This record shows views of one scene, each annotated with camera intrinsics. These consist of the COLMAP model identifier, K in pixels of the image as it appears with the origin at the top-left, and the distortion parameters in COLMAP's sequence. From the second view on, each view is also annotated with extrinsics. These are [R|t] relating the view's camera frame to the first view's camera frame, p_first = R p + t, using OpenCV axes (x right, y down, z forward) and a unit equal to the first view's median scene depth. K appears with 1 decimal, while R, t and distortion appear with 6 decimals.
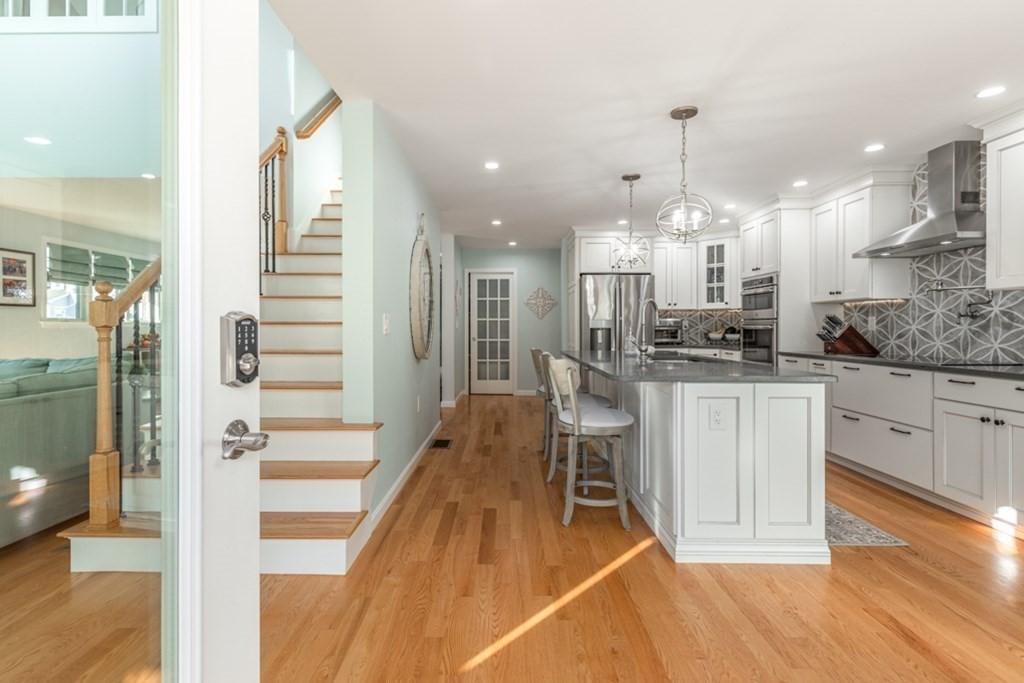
lens RADIAL K [[478.8, 0, 497.2], [0, 478.8, 327.1], [0, 0, 1]] dist [0.003710, -0.000529]
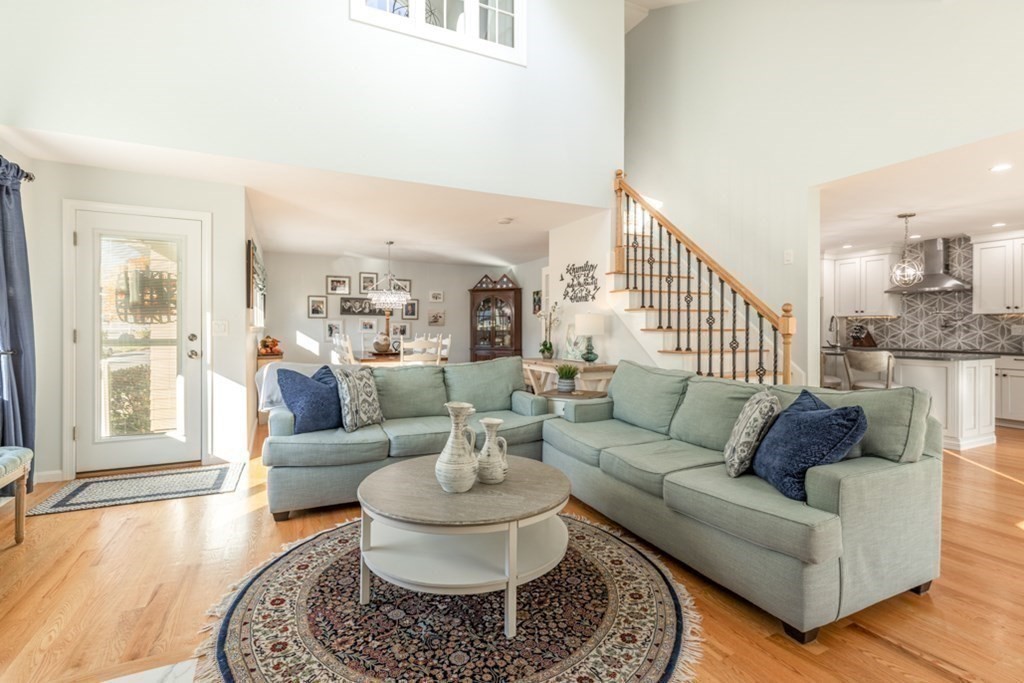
lens RADIAL K [[475.6, 0, 504.6], [0, 475.6, 328.9], [0, 0, 1]] dist [0.000794, -0.000848]
pose [[0.895354, 0.000482, 0.445354, -1.301618], [-0.000366, 1.000000, -0.000346, -0.009084], [-0.445354, 0.000147, 0.895354, 0.041825]]
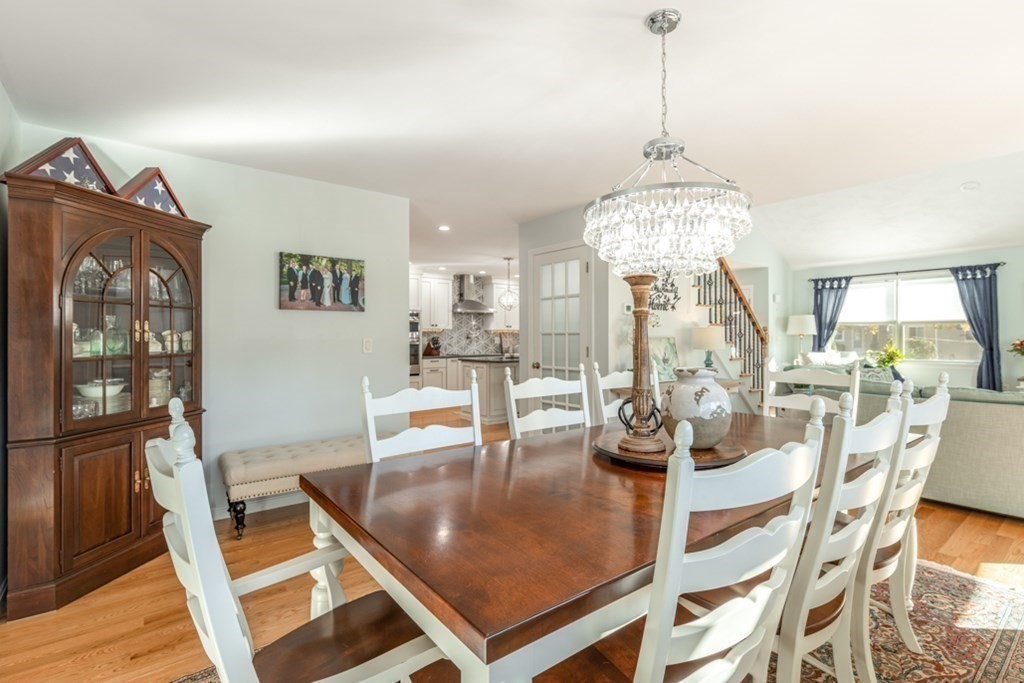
lens RADIAL K [[486.0, 0, 528.3], [0, 486.0, 337.5], [0, 0, 1]] dist [0.002928, -0.000048]
pose [[-0.651558, 0.001048, 0.758598, -1.173775], [0.003394, 0.999993, 0.001534, -0.024612], [-0.758591, 0.003575, -0.651557, 2.195080]]
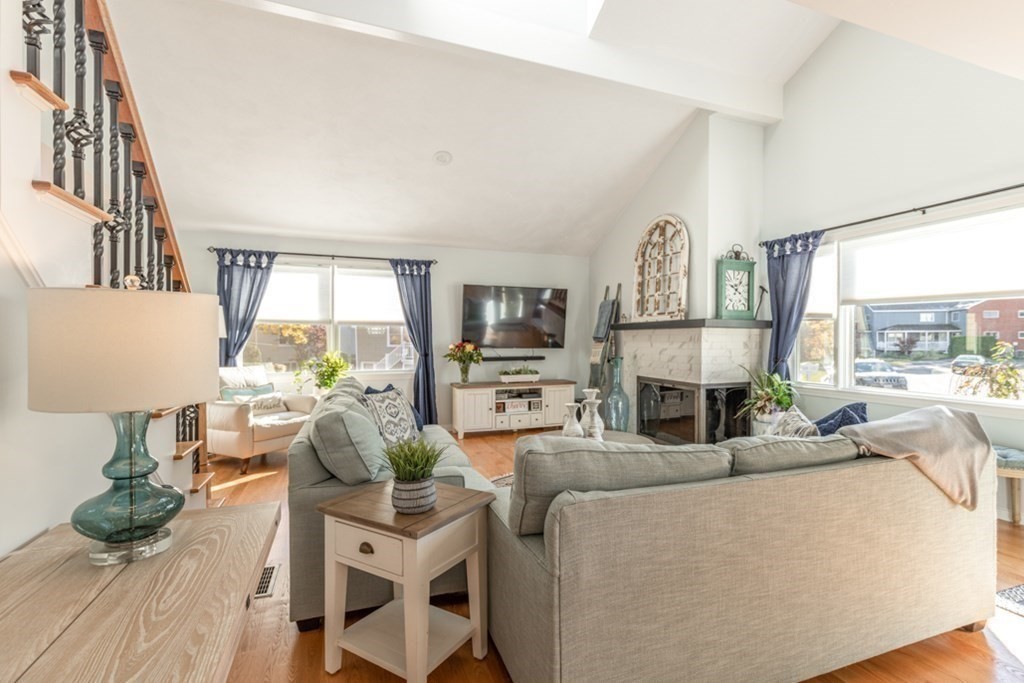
lens RADIAL K [[486.0, 0, 528.3], [0, 486.0, 337.5], [0, 0, 1]] dist [0.002928, -0.000048]
pose [[-0.925501, 0.000021, -0.378746, -0.636571], [0.001386, 0.999993, -0.003332, -0.024684], [0.378744, -0.003609, -0.925495, 1.376747]]
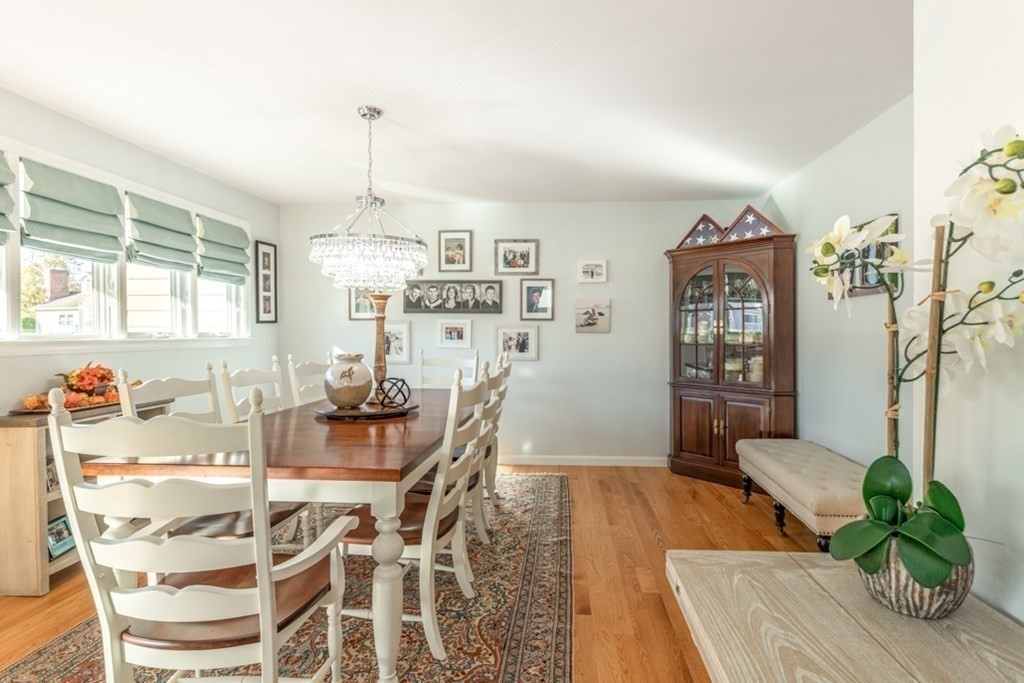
lens RADIAL K [[497.1, 0, 529.9], [0, 497.1, 341.0], [0, 0, 1]] dist [0.007649, 0.000155]
pose [[0.999092, -0.001830, -0.042556, -0.656619], [0.002472, 0.999884, 0.015050, -0.023732], [0.042523, -0.015142, 0.998981, 1.116759]]
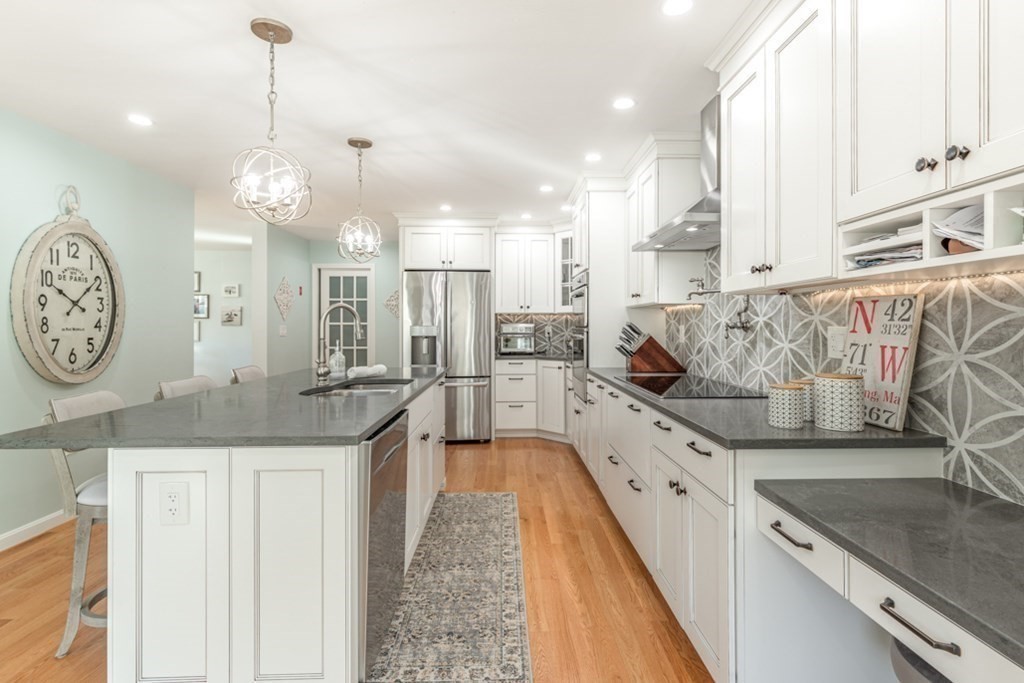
lens RADIAL K [[496.0, 0, 521.6], [0, 496.0, 324.6], [0, 0, 1]] dist [0.001211, 0.000129]
pose [[0.998445, -0.000055, 0.055753, 0.510041], [0.000271, 0.999993, -0.003862, -0.021603], [-0.055753, 0.003871, 0.998437, 0.206055]]
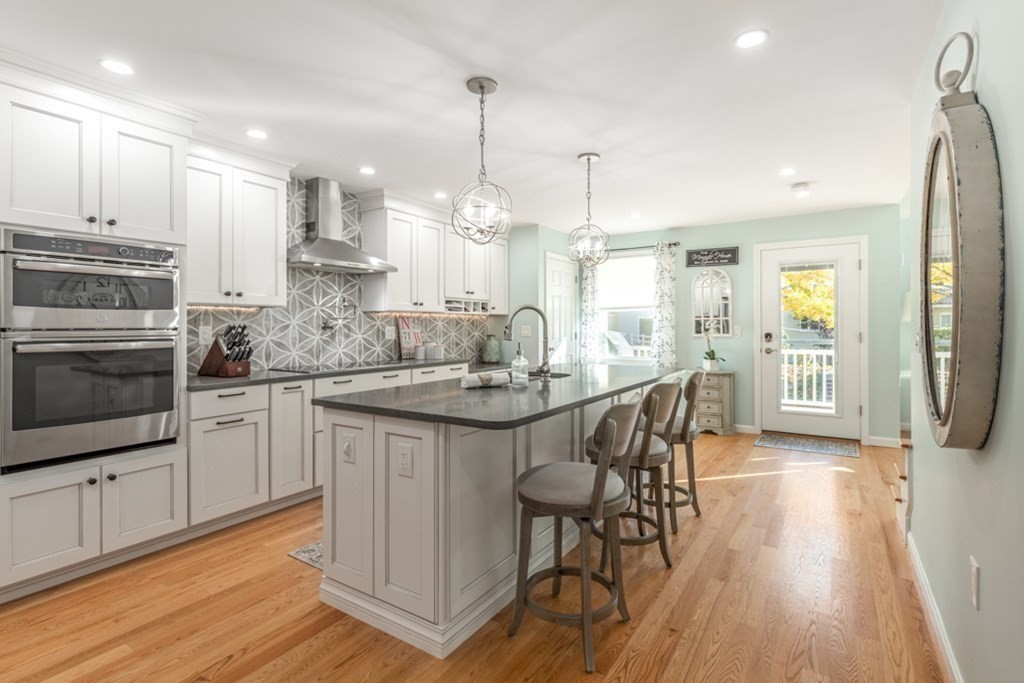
lens RADIAL K [[482.1, 0, 529.3], [0, 482.1, 324.2], [0, 0, 1]] dist [0.003537, 0.000250]
pose [[-0.856935, 0.003629, 0.515412, -0.071466], [0.003238, 0.999993, -0.001656, -0.024351], [-0.515414, 0.000250, -0.856941, 1.523457]]
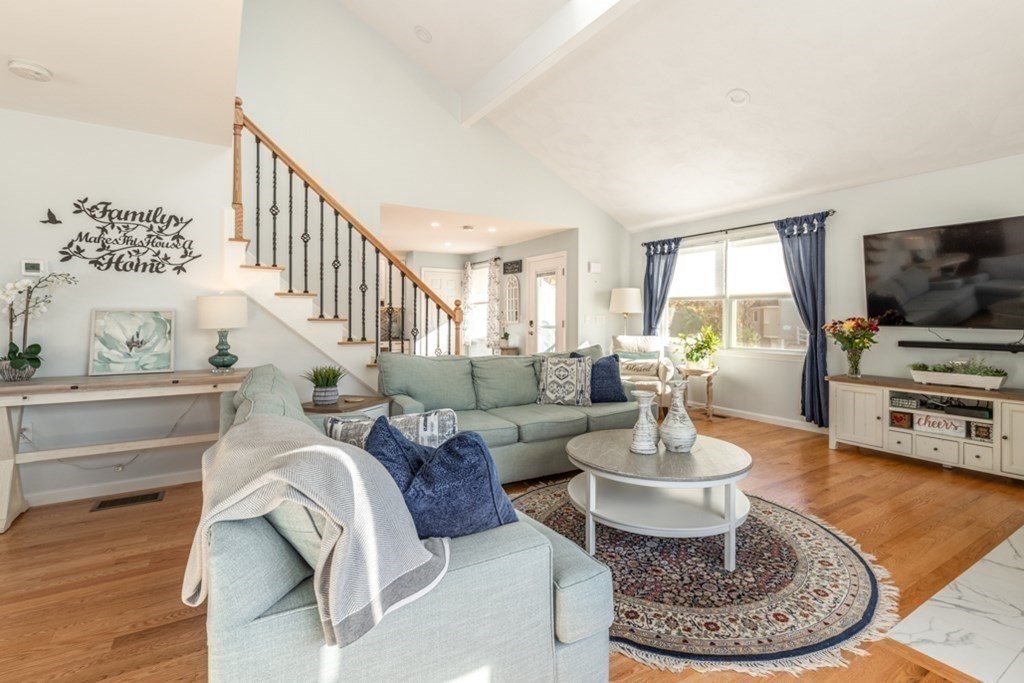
lens RADIAL K [[482.1, 0, 529.3], [0, 482.1, 324.2], [0, 0, 1]] dist [0.003537, 0.000250]
pose [[-0.554490, -0.014001, 0.832073, -1.549550], [-0.003723, 0.999890, 0.014344, -0.013239], [-0.832182, 0.004855, -0.554481, 1.083739]]
